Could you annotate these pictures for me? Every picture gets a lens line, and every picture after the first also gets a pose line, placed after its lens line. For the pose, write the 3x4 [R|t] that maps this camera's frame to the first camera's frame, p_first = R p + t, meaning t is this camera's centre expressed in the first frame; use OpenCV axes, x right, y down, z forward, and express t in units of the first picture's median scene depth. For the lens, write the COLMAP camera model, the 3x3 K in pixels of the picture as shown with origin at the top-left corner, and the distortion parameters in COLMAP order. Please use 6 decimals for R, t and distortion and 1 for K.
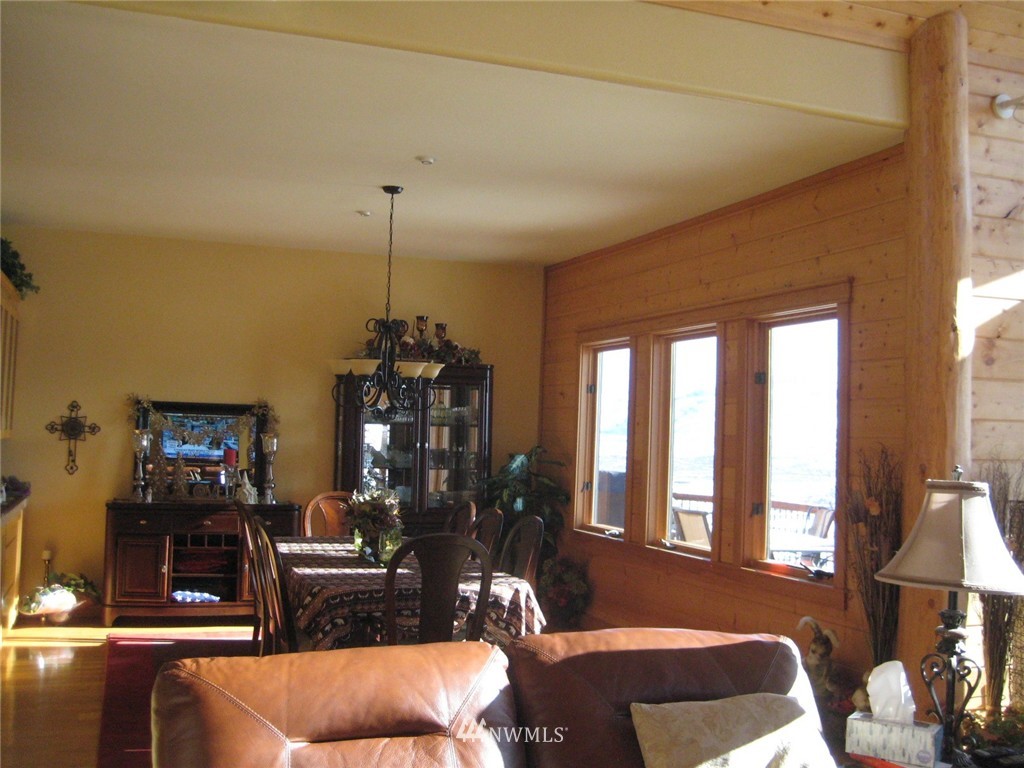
lens RADIAL K [[1078.1, 0, 512.0], [0, 1078.1, 384.0], [0, 0, 1]] dist [-0.084491, 0.008212]
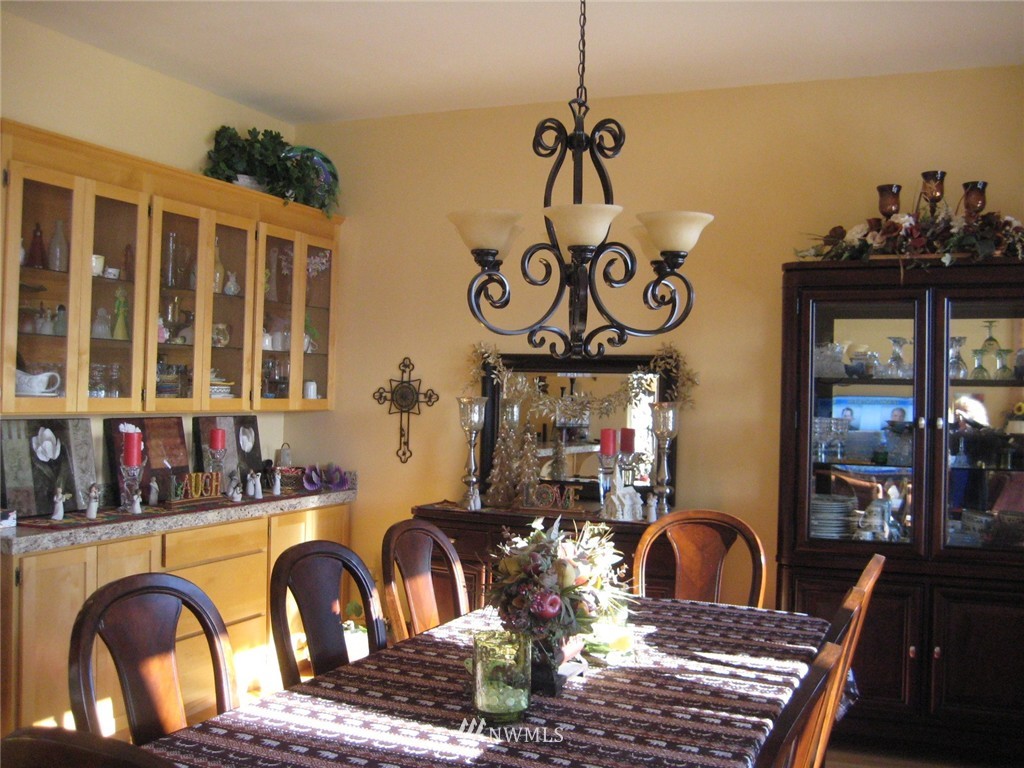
lens RADIAL K [[1078.1, 0, 512.0], [0, 1078.1, 384.0], [0, 0, 1]] dist [-0.084491, 0.008212]
pose [[0.735264, -0.018792, -0.677520, 0.117667], [0.029084, 0.999570, 0.003837, 0.032652], [0.677156, -0.022526, 0.735495, 0.527308]]
